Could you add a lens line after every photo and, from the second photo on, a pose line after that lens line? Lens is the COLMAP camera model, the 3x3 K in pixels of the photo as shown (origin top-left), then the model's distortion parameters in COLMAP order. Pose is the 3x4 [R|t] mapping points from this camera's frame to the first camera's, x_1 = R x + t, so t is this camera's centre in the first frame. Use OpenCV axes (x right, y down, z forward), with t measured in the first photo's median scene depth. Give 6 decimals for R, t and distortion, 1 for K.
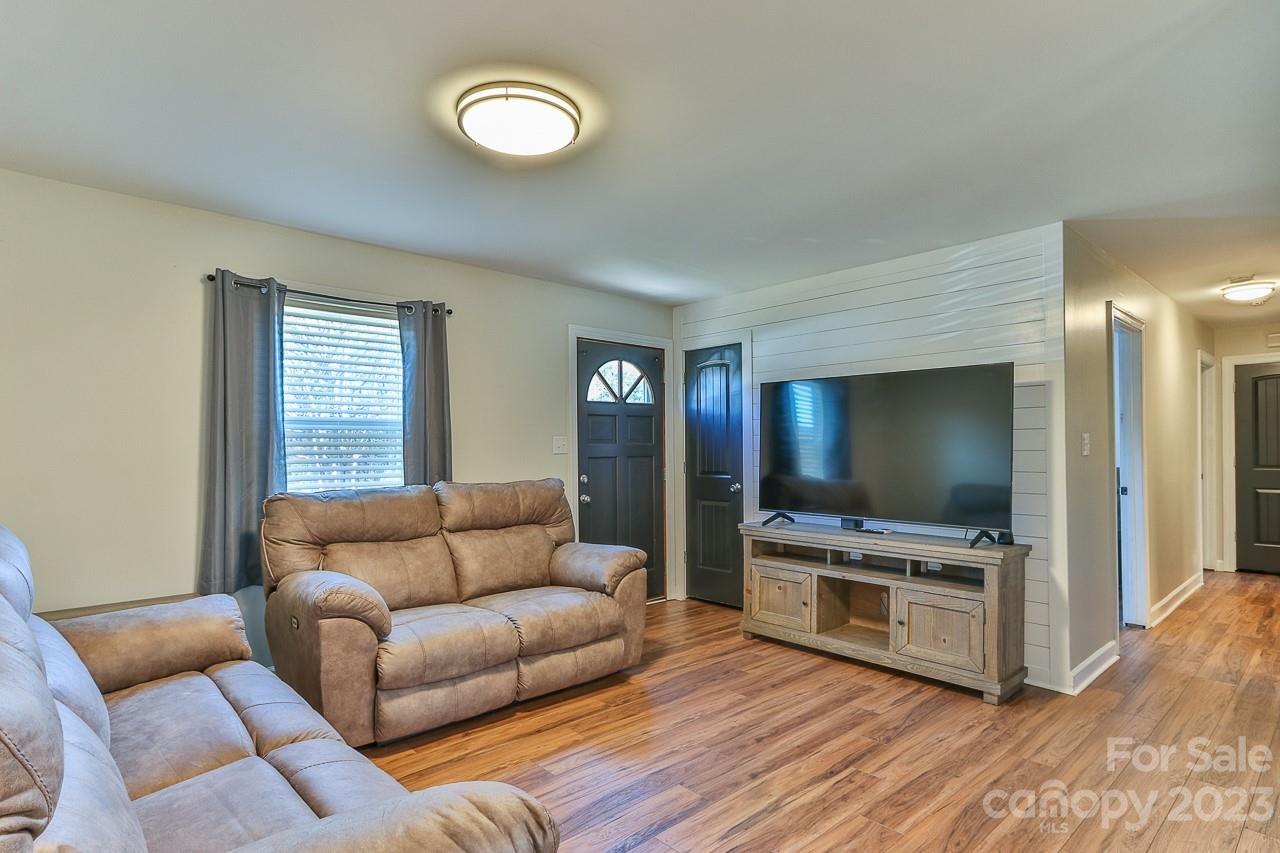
lens RADIAL K [[649.2, 0, 642.6], [0, 649.2, 425.6], [0, 0, 1]] dist [0.006410, 0.001048]
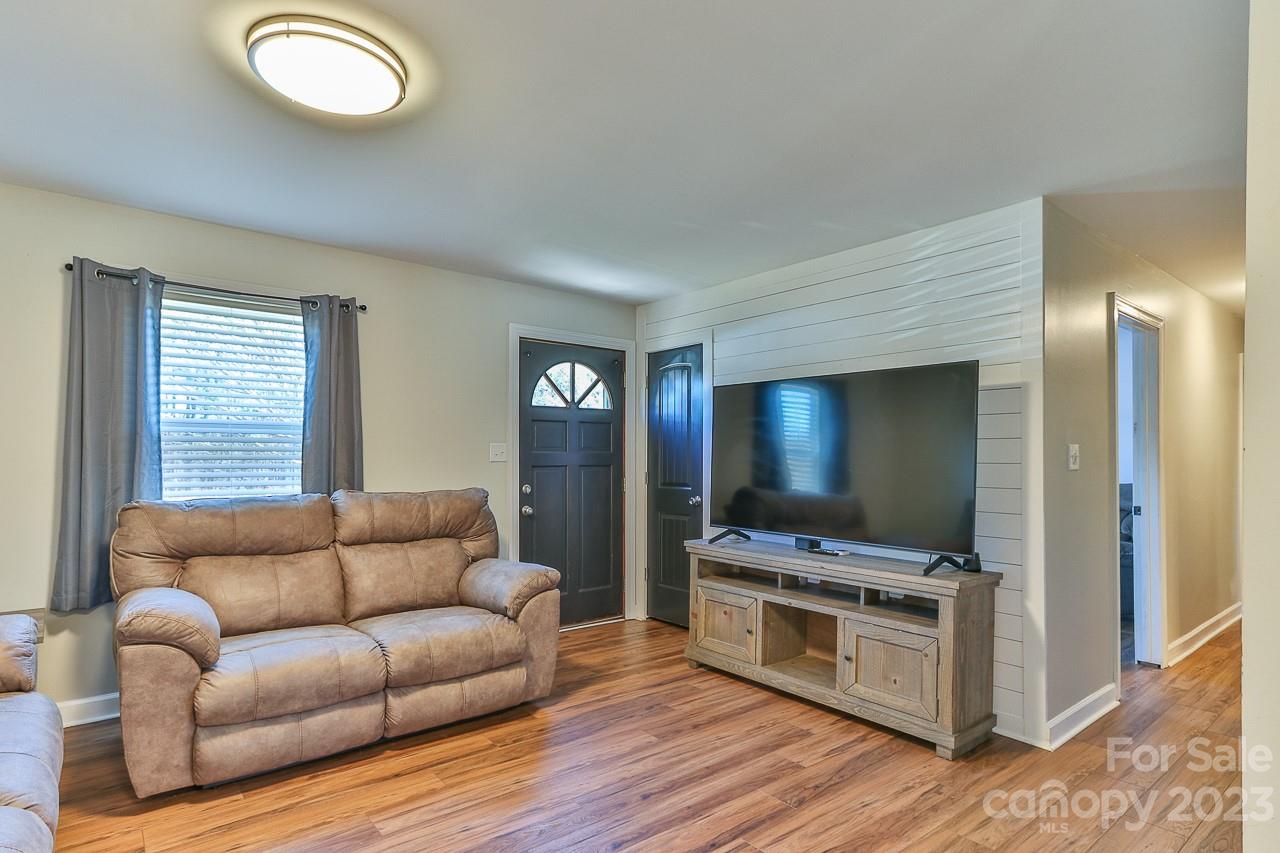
lens RADIAL K [[643.3, 0, 638.3], [0, 643.3, 434.3], [0, 0, 1]] dist [0.005666, 0.001789]
pose [[0.997712, 0.007833, -0.067149, 0.175126], [-0.007956, 0.999967, -0.001565, 0.004828], [0.067134, 0.002096, 0.997742, 0.117142]]
